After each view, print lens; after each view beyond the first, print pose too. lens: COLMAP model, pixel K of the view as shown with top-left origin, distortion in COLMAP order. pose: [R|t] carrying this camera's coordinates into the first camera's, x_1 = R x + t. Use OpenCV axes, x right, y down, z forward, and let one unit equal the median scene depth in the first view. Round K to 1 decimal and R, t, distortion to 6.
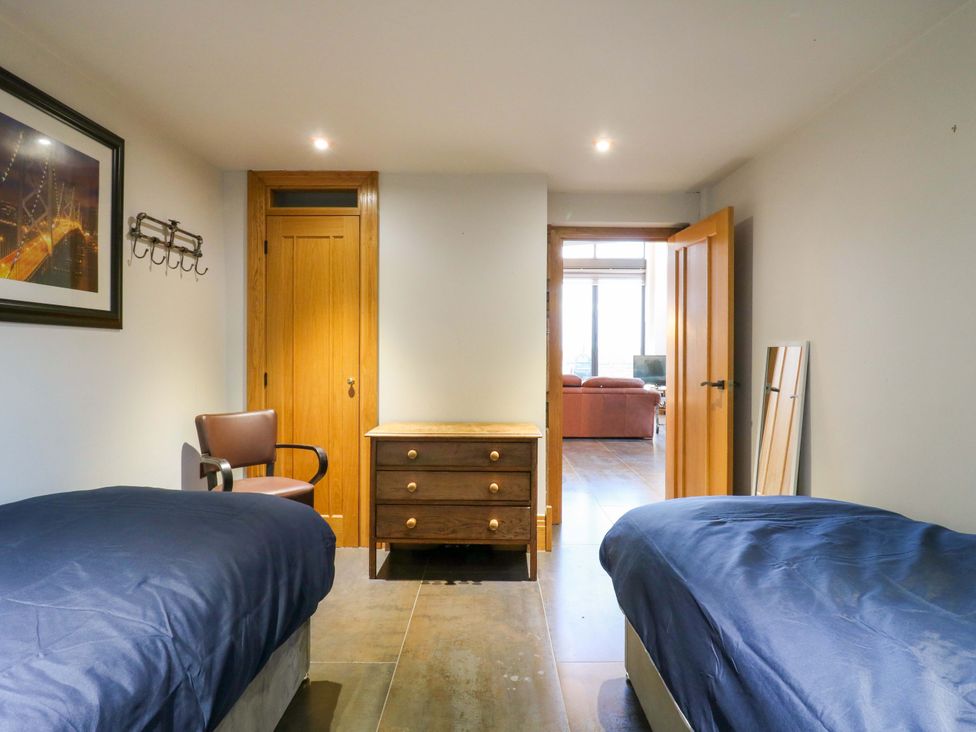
lens RADIAL K [[508.8, 0, 493.6], [0, 508.8, 359.5], [0, 0, 1]] dist [0.002418, -0.015343]
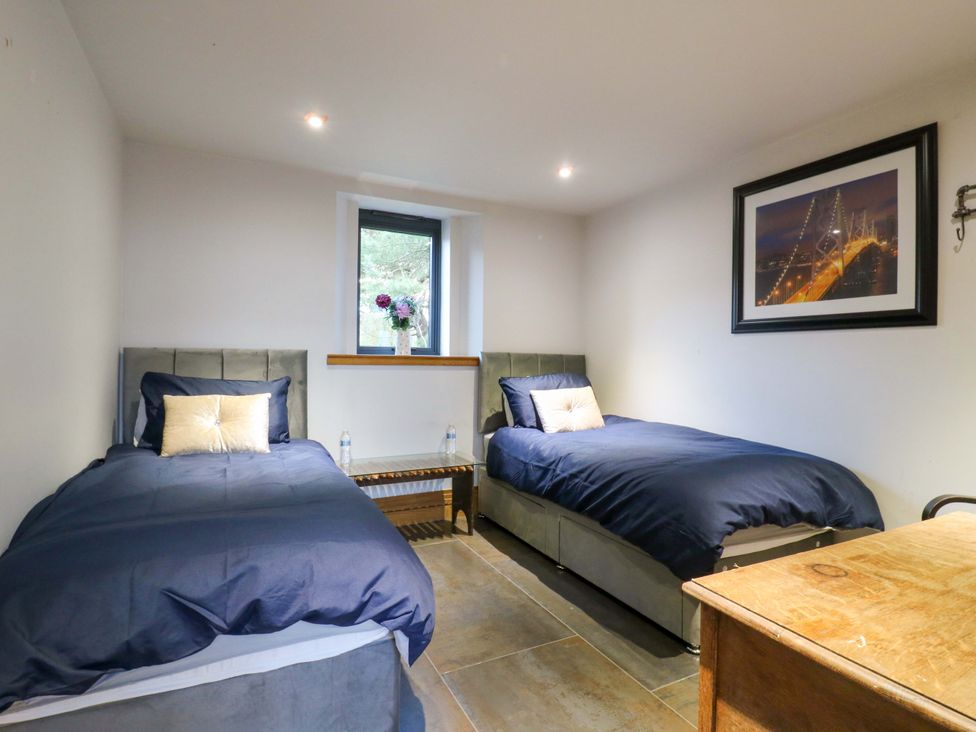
lens RADIAL K [[508.8, 0, 493.6], [0, 508.8, 359.5], [0, 0, 1]] dist [0.002418, -0.015343]
pose [[-0.885864, -0.019225, -0.463546, 0.488970], [-0.025109, 0.999663, 0.006525, 0.020419], [0.463264, 0.017419, -0.886049, 1.708553]]
